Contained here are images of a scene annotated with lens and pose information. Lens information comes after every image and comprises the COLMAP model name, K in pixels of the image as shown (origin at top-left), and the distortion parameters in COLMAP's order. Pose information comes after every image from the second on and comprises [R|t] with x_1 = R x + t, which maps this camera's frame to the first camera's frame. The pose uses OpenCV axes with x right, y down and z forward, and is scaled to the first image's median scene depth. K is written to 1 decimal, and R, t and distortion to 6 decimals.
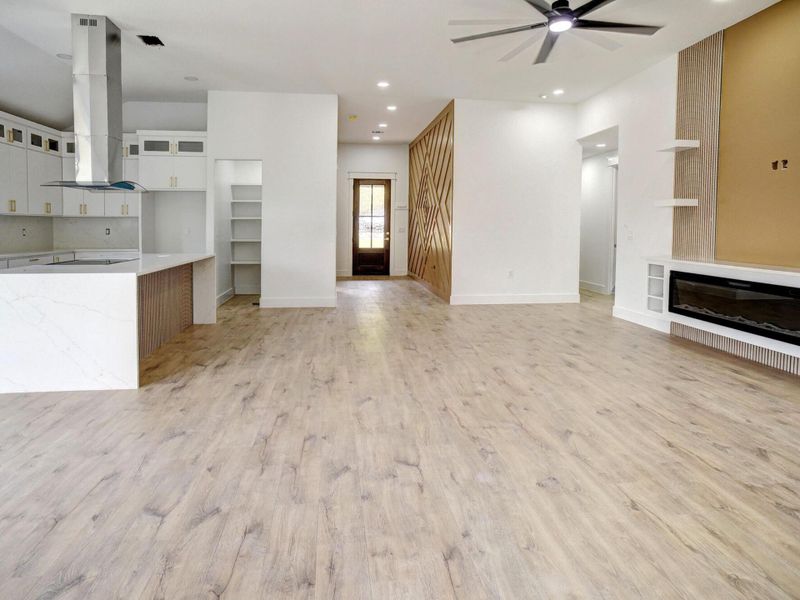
lens RADIAL K [[496.4, 0, 405.0], [0, 496.4, 228.9], [0, 0, 1]] dist [-0.063979, 0.037012]
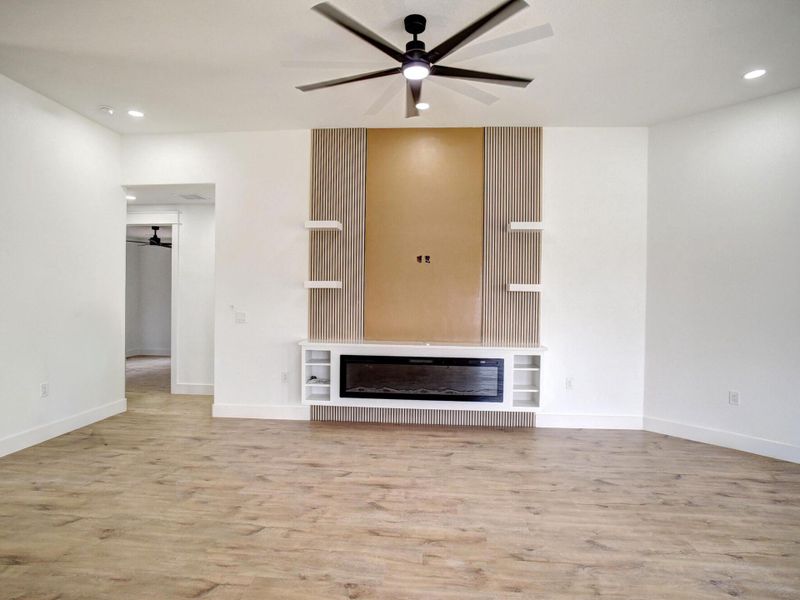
lens RADIAL K [[475.7, 0, 400.0], [0, 475.7, 300.0], [0, 0, 1]] dist [-0.078259, 0.056719]
pose [[0.192320, -0.009187, 0.981289, -0.292036], [-0.009601, 0.999891, 0.011242, -0.029554], [-0.981285, -0.011583, 0.192211, 0.563200]]
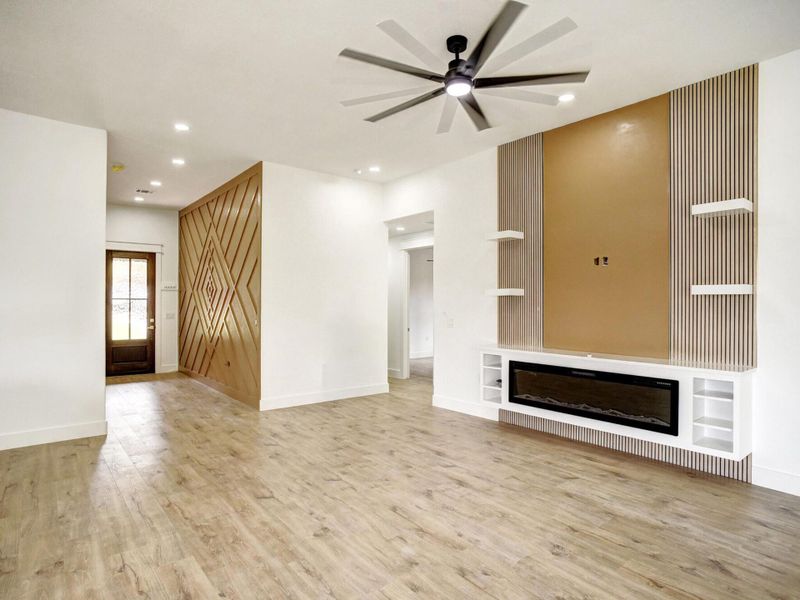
lens RADIAL K [[475.7, 0, 400.0], [0, 475.7, 300.0], [0, 0, 1]] dist [-0.078259, 0.056719]
pose [[0.855330, 0.000383, 0.518083, -0.121674], [0.002339, 0.999987, -0.004600, -0.028385], [-0.518078, 0.005146, 0.855318, 0.226595]]
